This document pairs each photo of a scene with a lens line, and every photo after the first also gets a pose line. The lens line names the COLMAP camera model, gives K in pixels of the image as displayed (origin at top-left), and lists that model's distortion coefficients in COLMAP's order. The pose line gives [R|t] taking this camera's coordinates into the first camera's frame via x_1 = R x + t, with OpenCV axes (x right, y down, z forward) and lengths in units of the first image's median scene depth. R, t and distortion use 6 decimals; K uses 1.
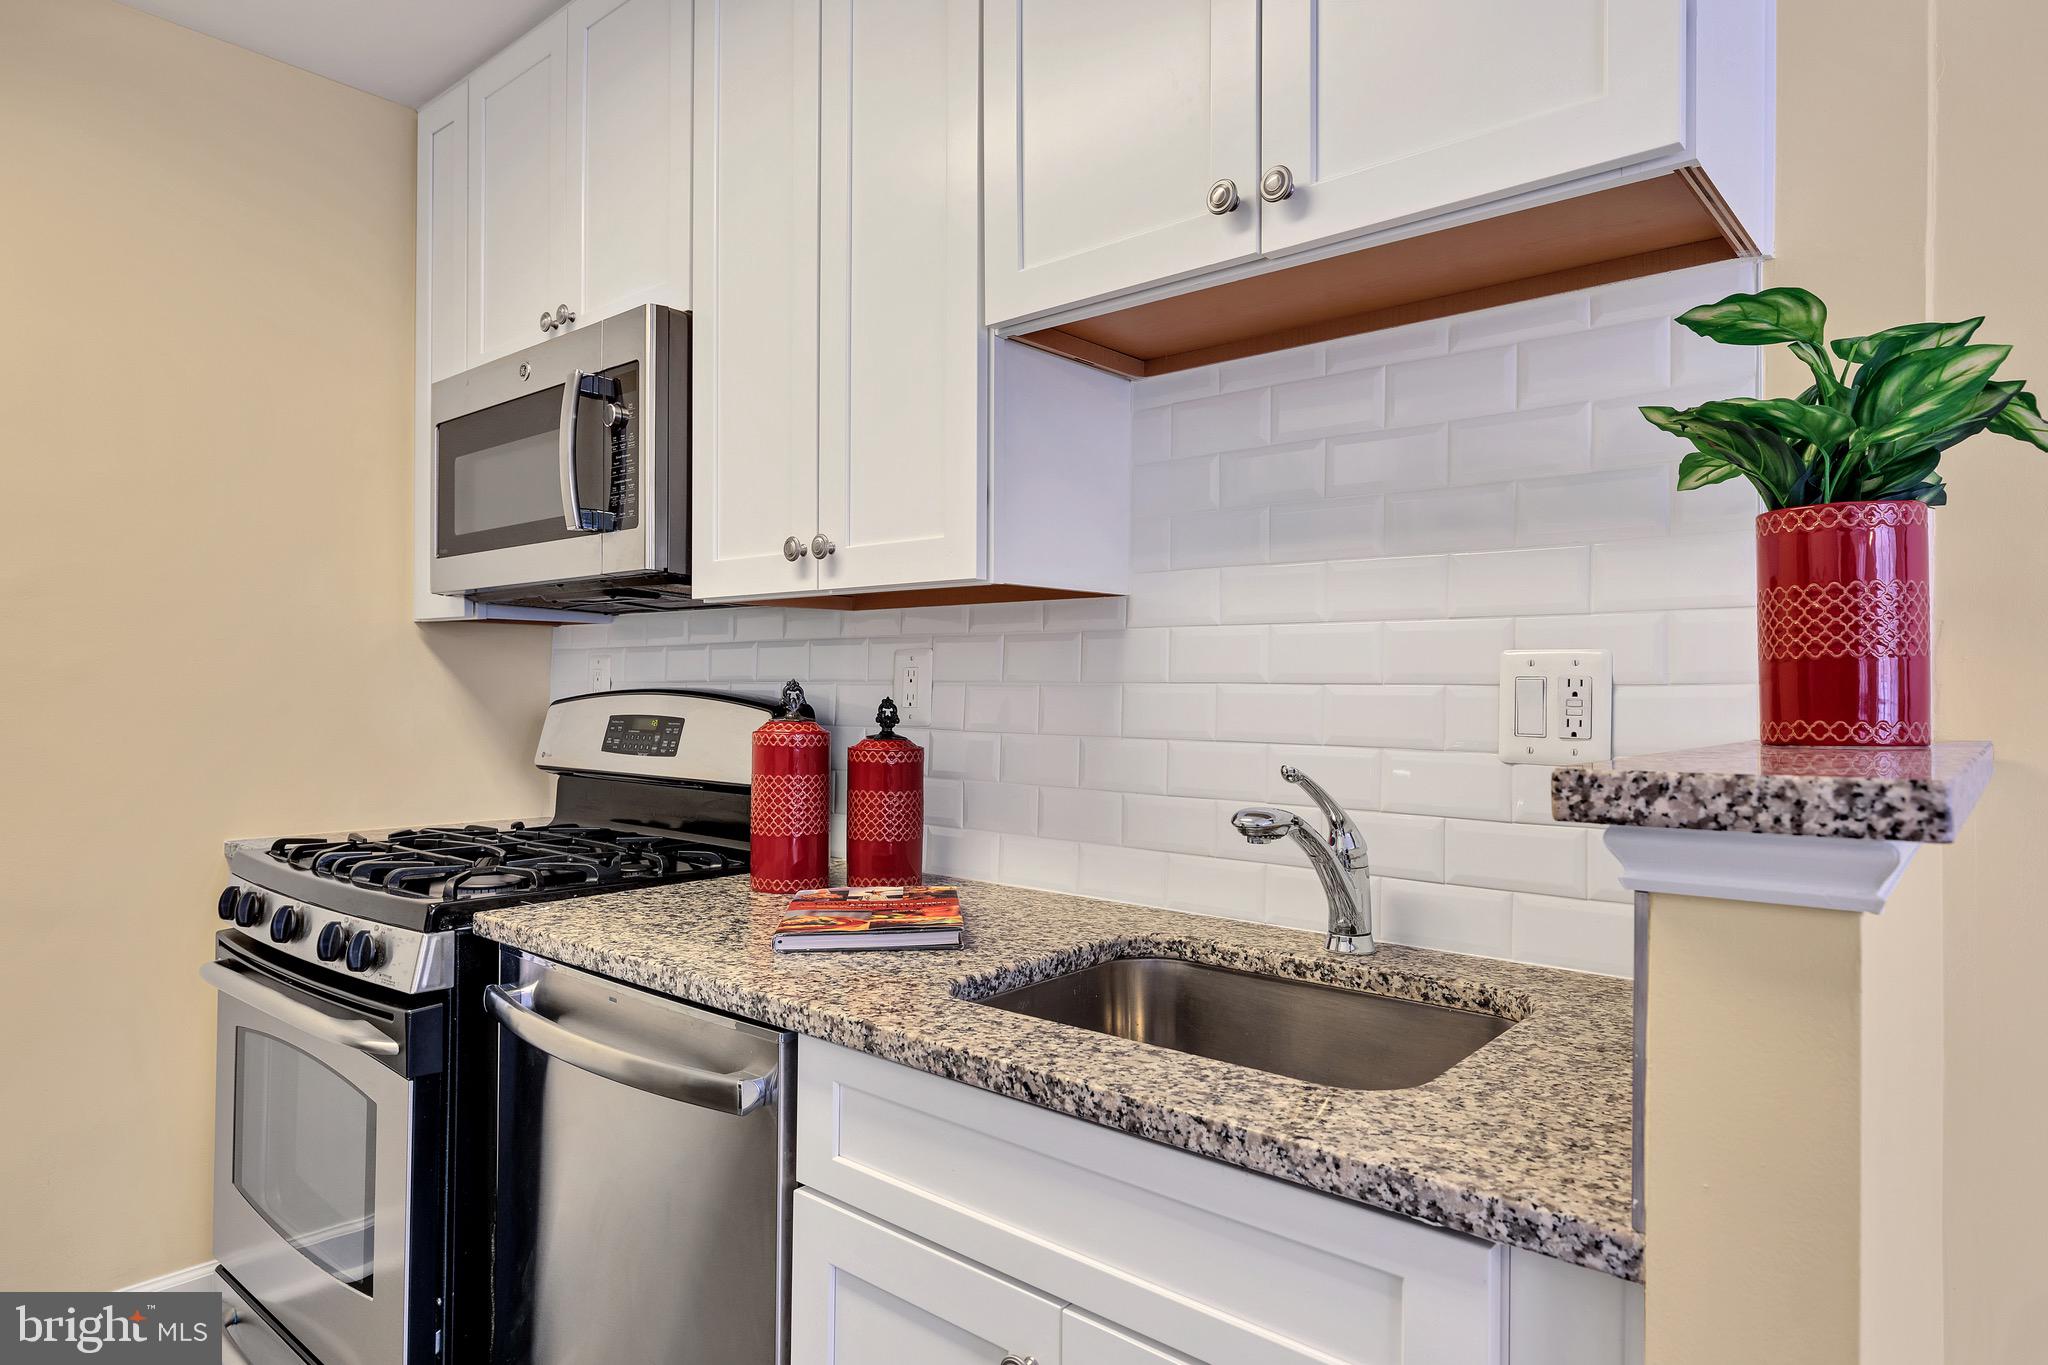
lens RADIAL K [[1180.3, 0, 1024.0], [0, 1180.3, 682.5], [0, 0, 1]] dist [0.000092, -0.000166]
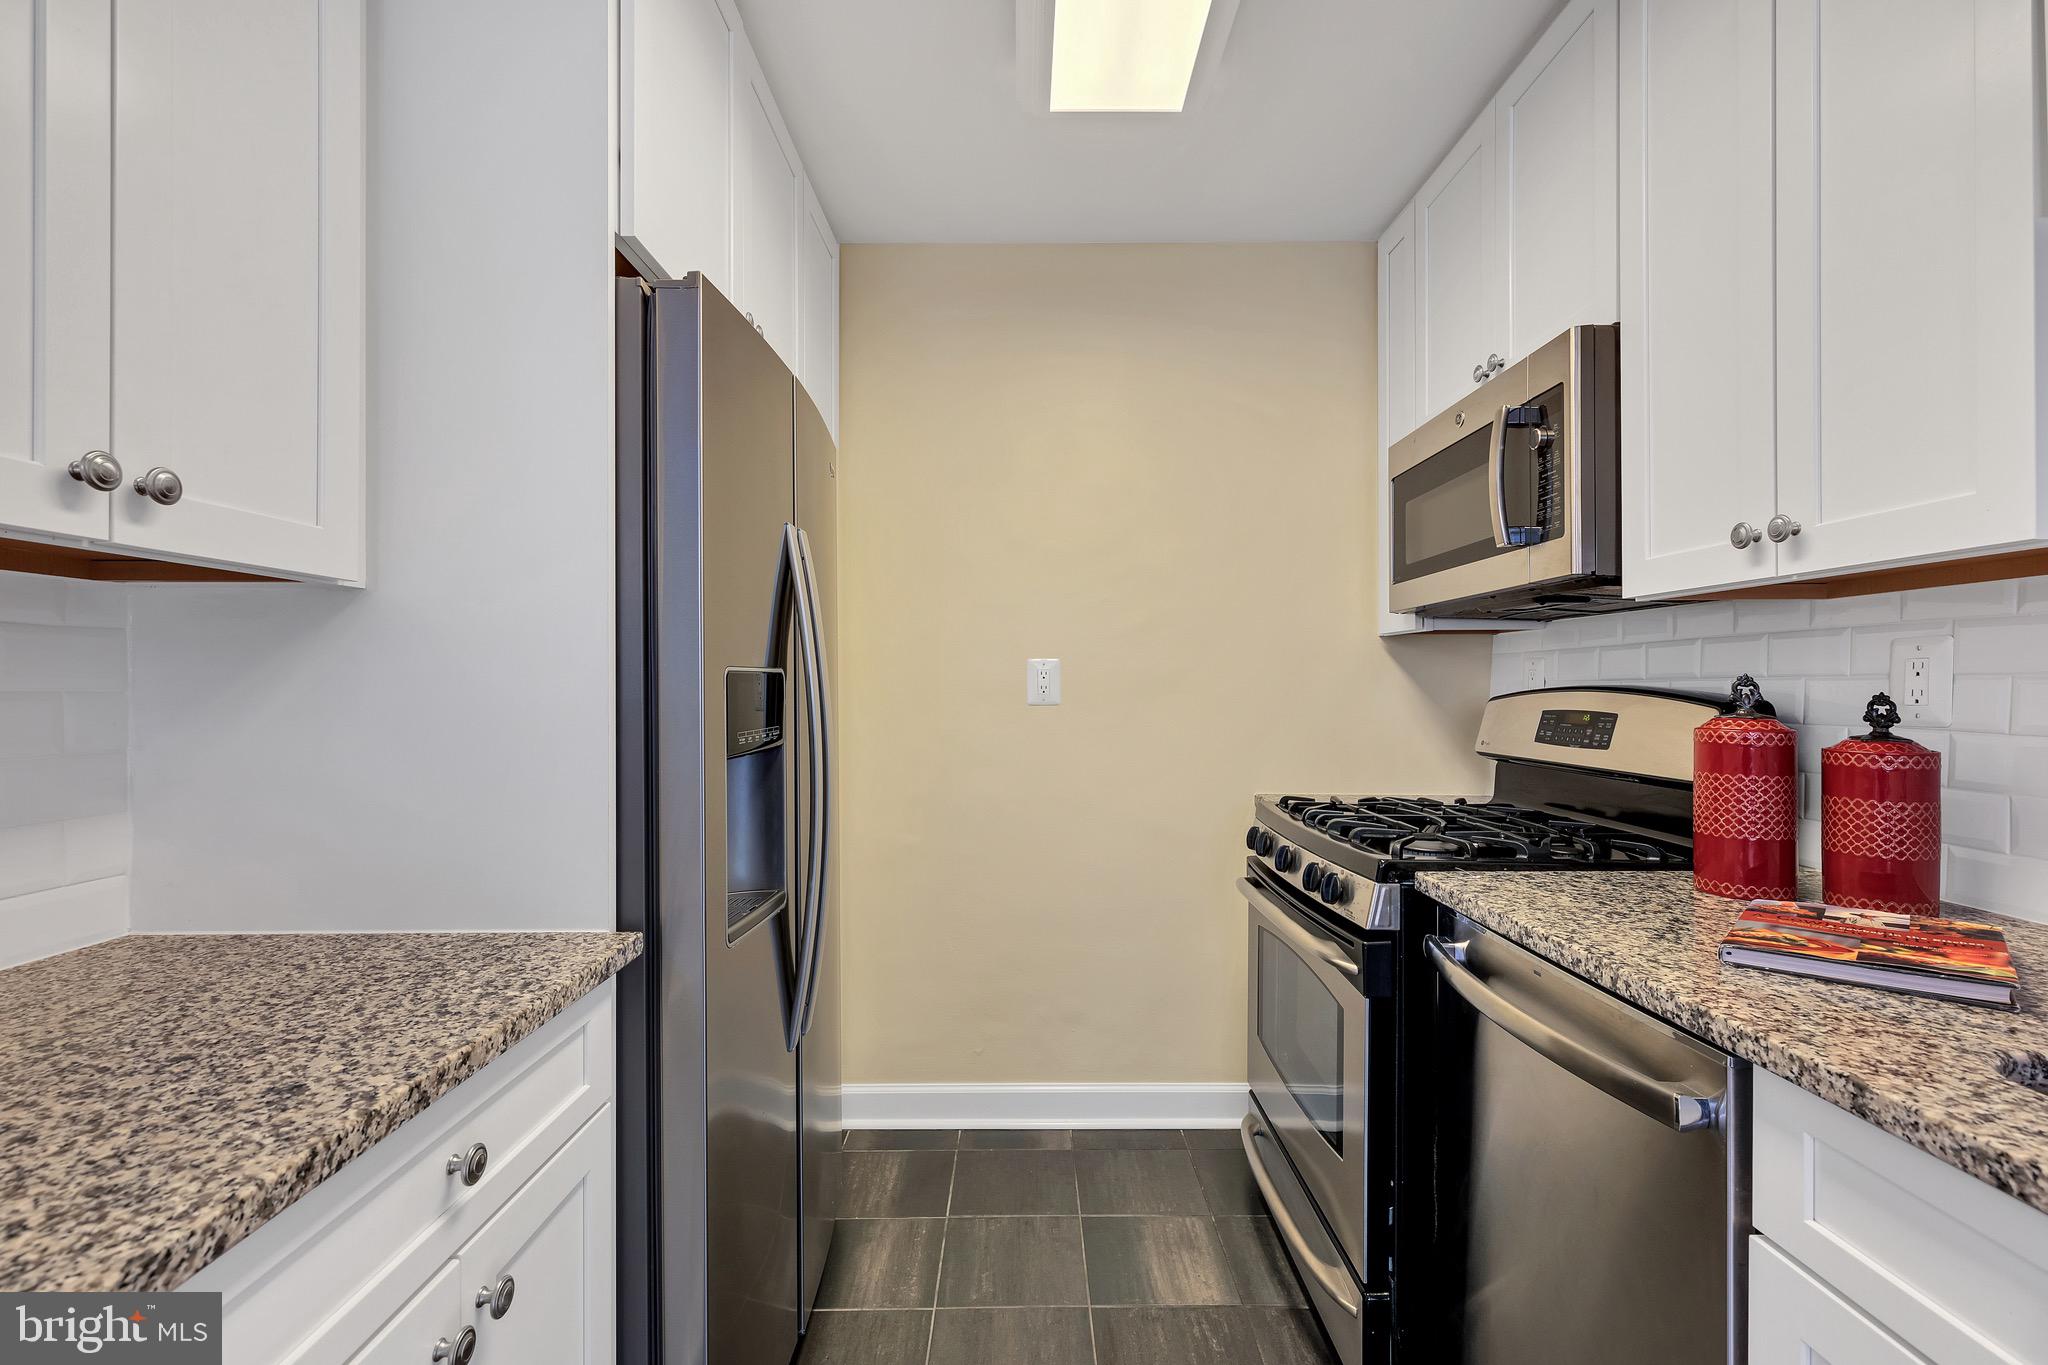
lens RADIAL K [[907.1, 0, 1024.0], [0, 907.1, 682.5], [0, 0, 1]] dist [-0.001673, 0.000089]
pose [[0.644452, -0.010198, -0.764577, -0.012692], [0.007442, 0.999947, -0.007065, 0.005154], [0.764609, -0.001136, 0.644494, 0.089696]]
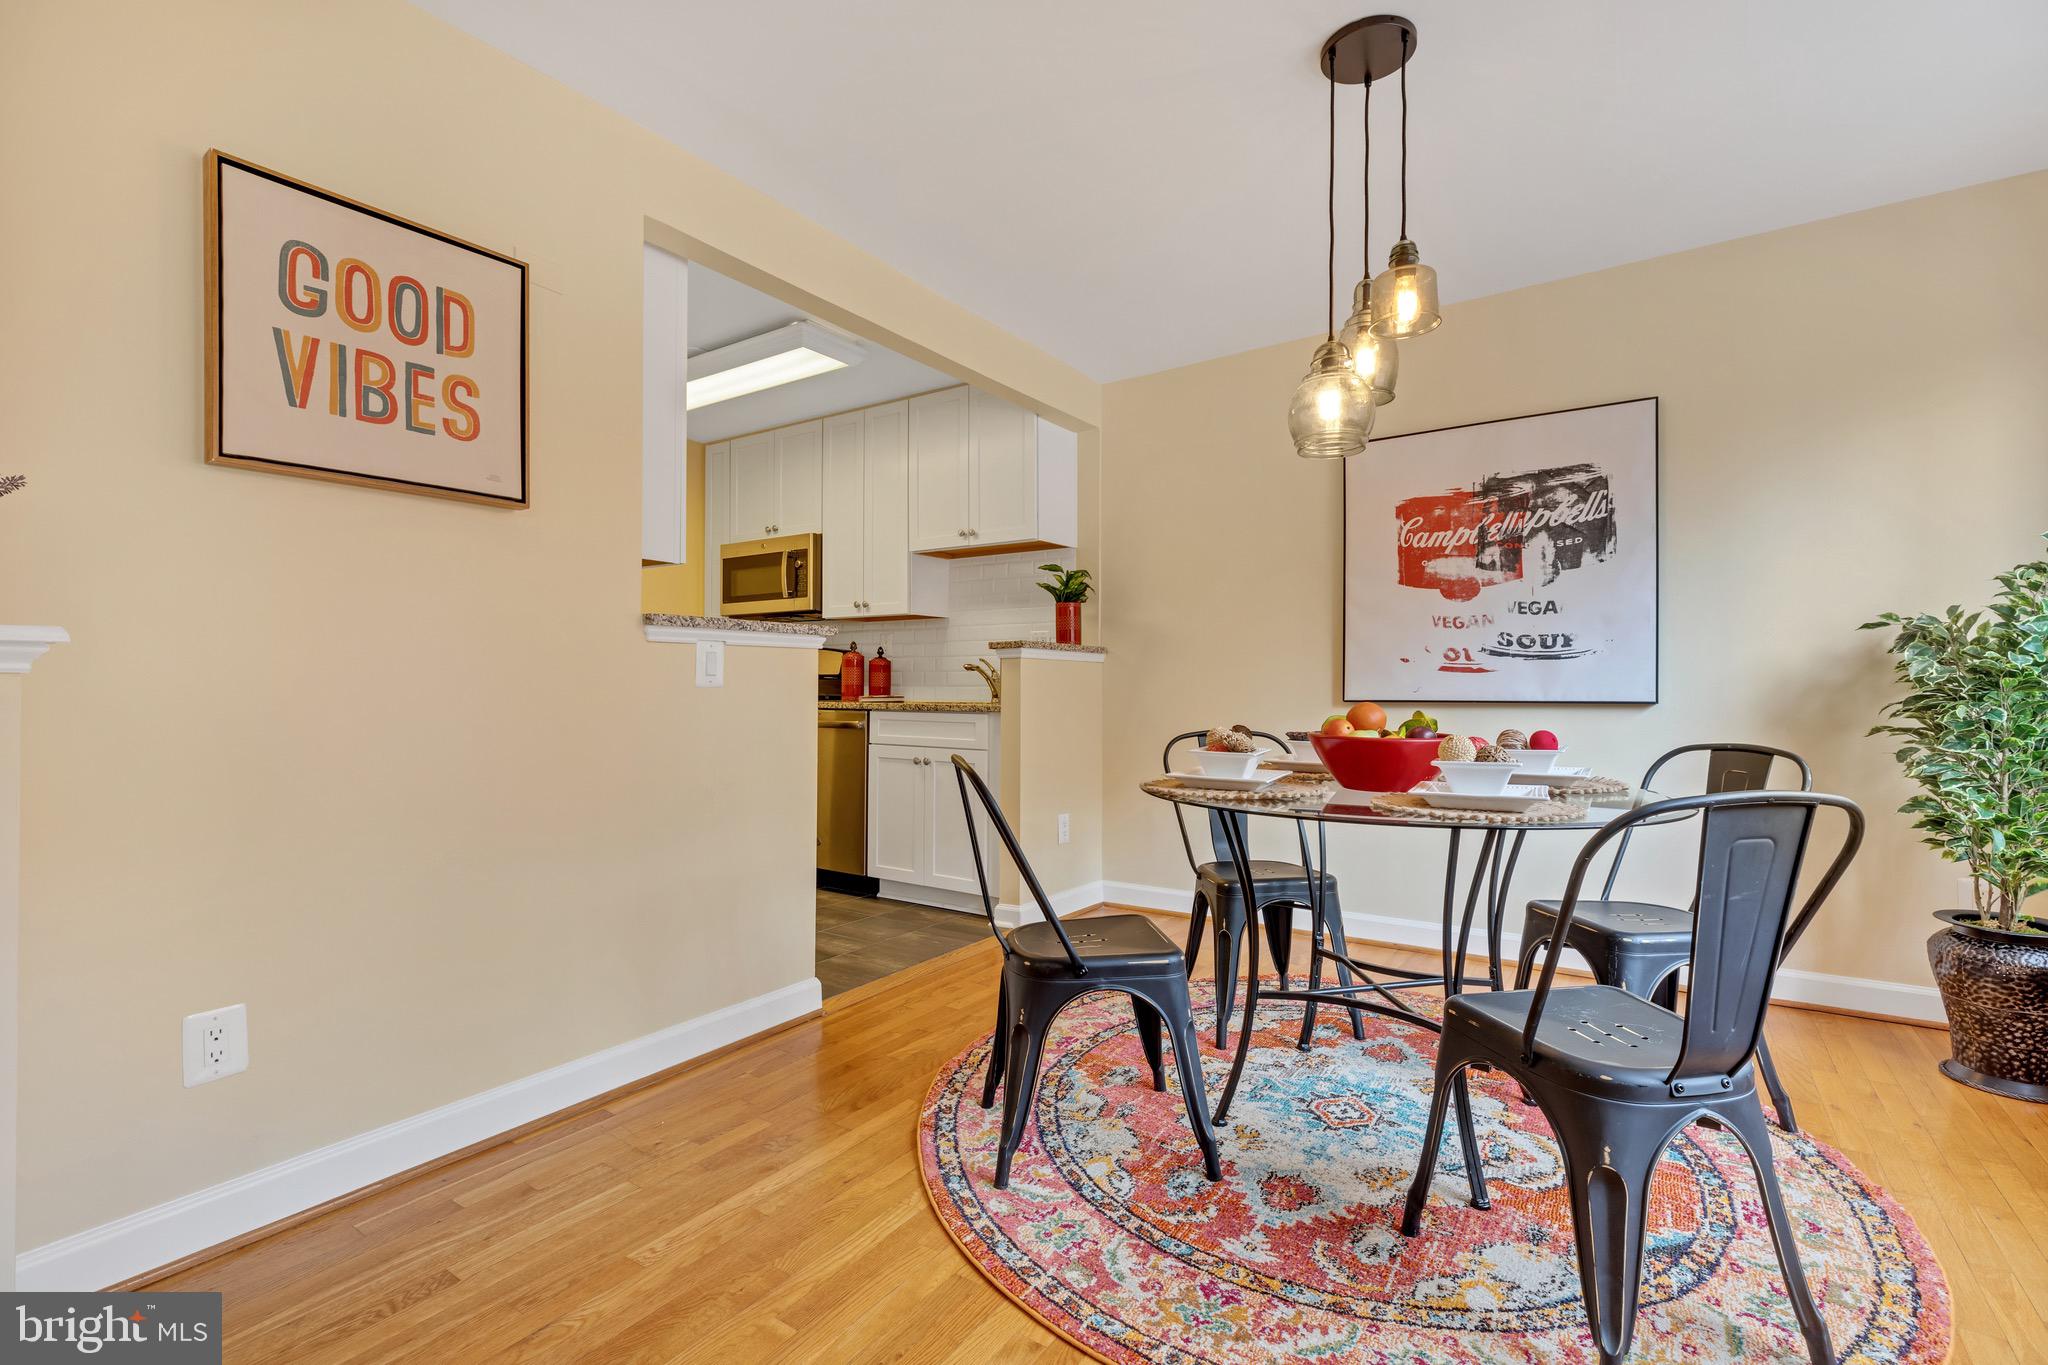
lens RADIAL K [[922.0, 0, 1024.0], [0, 922.0, 682.5], [0, 0, 1]] dist [0.000488, -0.000093]
pose [[0.994763, -0.001308, 0.102198, 0.029660], [0.001585, 0.999995, -0.002630, 0.134639], [-0.102194, 0.002778, 0.994761, -1.864591]]
